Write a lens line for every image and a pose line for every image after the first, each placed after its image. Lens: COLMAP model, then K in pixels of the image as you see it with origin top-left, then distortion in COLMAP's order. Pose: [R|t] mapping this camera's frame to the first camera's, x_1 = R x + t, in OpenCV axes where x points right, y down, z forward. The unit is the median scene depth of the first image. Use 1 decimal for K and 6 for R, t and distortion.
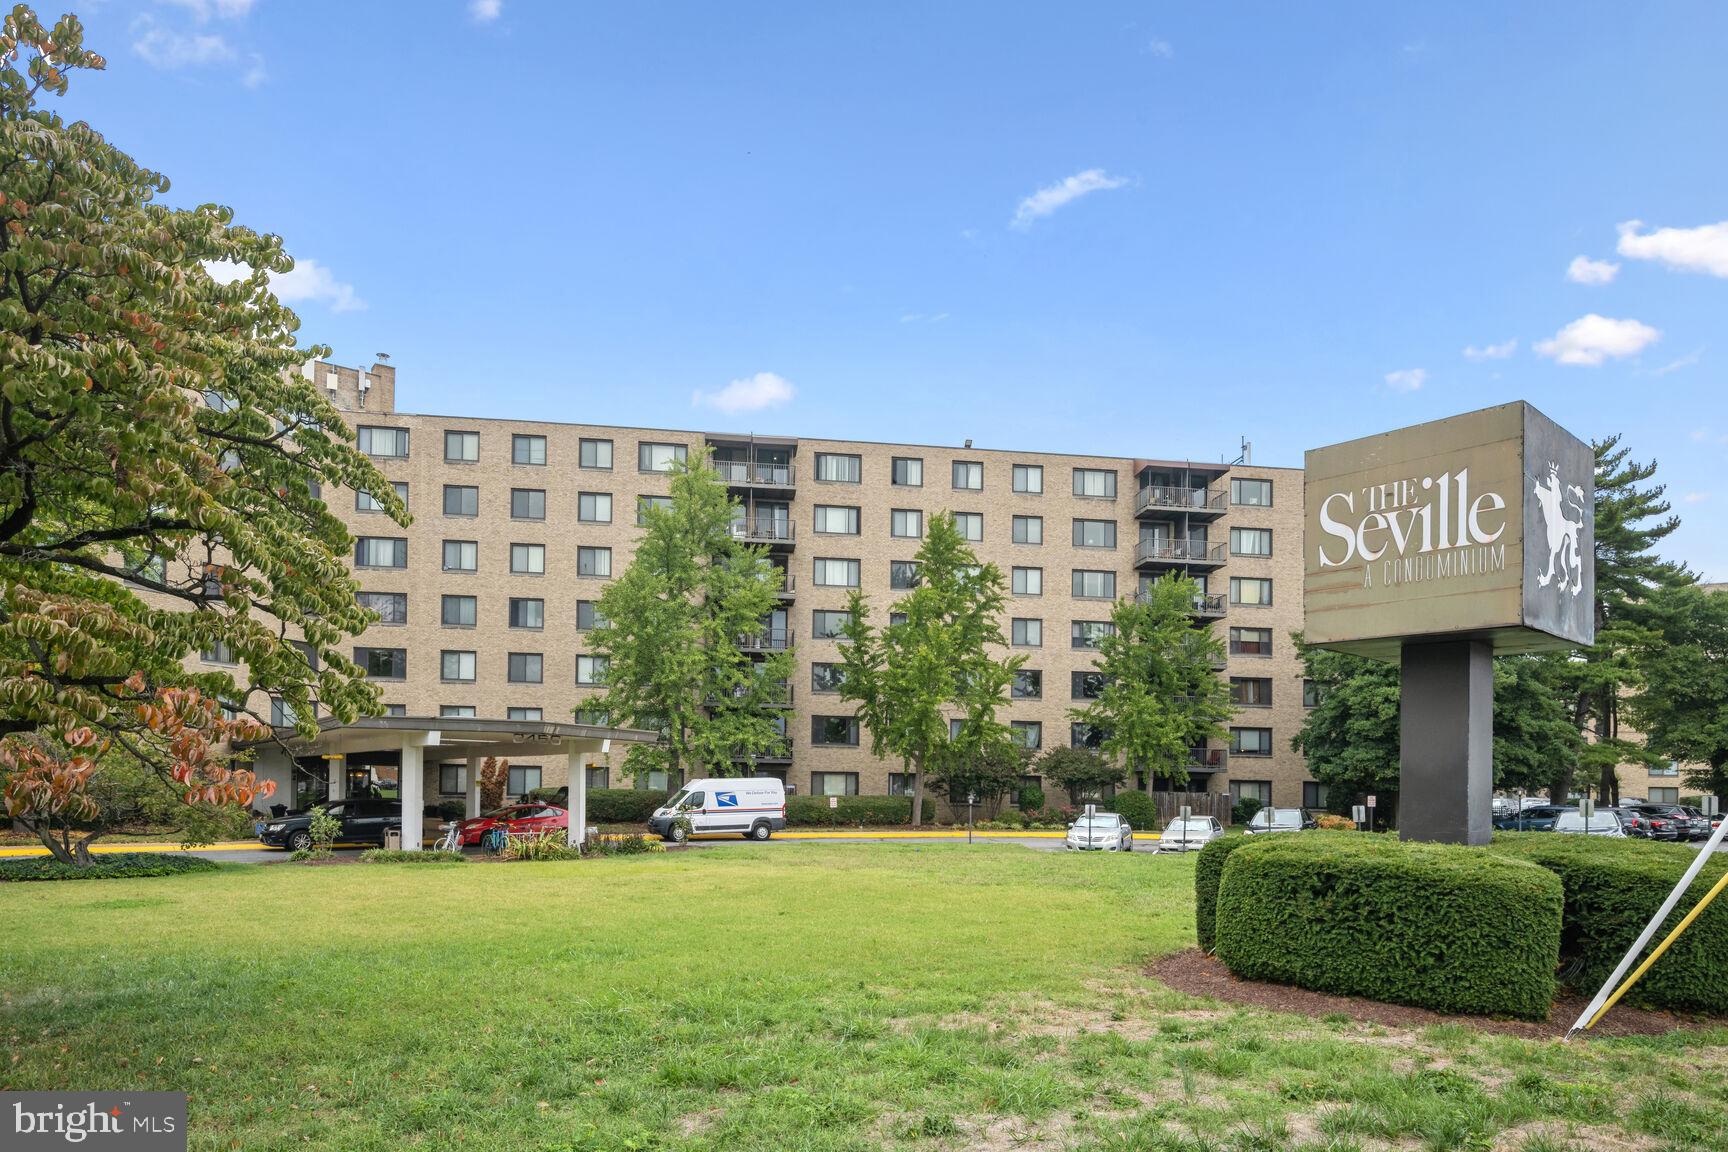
lens RADIAL K [[982.3, 0, 863.7], [0, 982.3, 619.0], [0, 0, 1]] dist [0.004977, 0.000350]
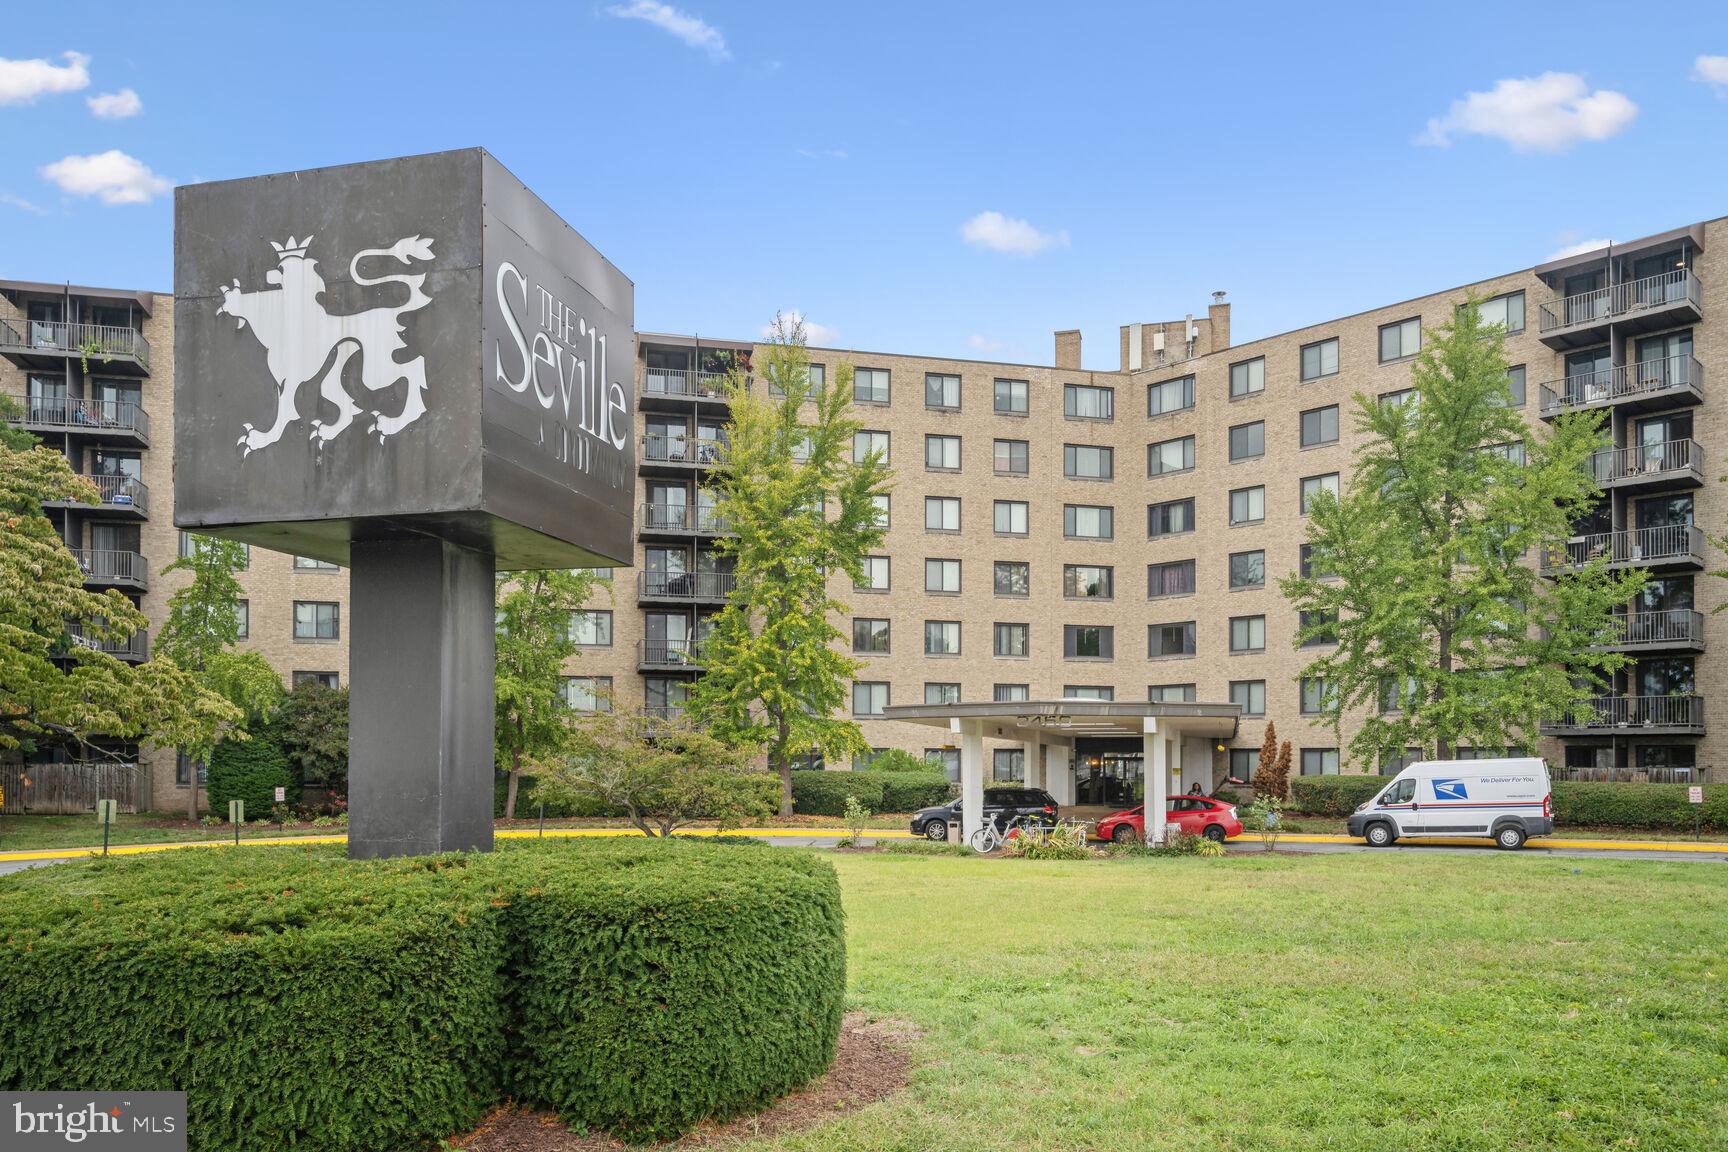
lens RADIAL K [[1175.4, 0, 864.0], [0, 1175.4, 576.0], [0, 0, 1]] dist [-0.000411, -0.000240]
pose [[0.625214, -0.139760, -0.767838, 0.266442], [0.141237, 0.987853, -0.064805, 0.026571], [0.767568, -0.067930, 0.637358, 0.145809]]
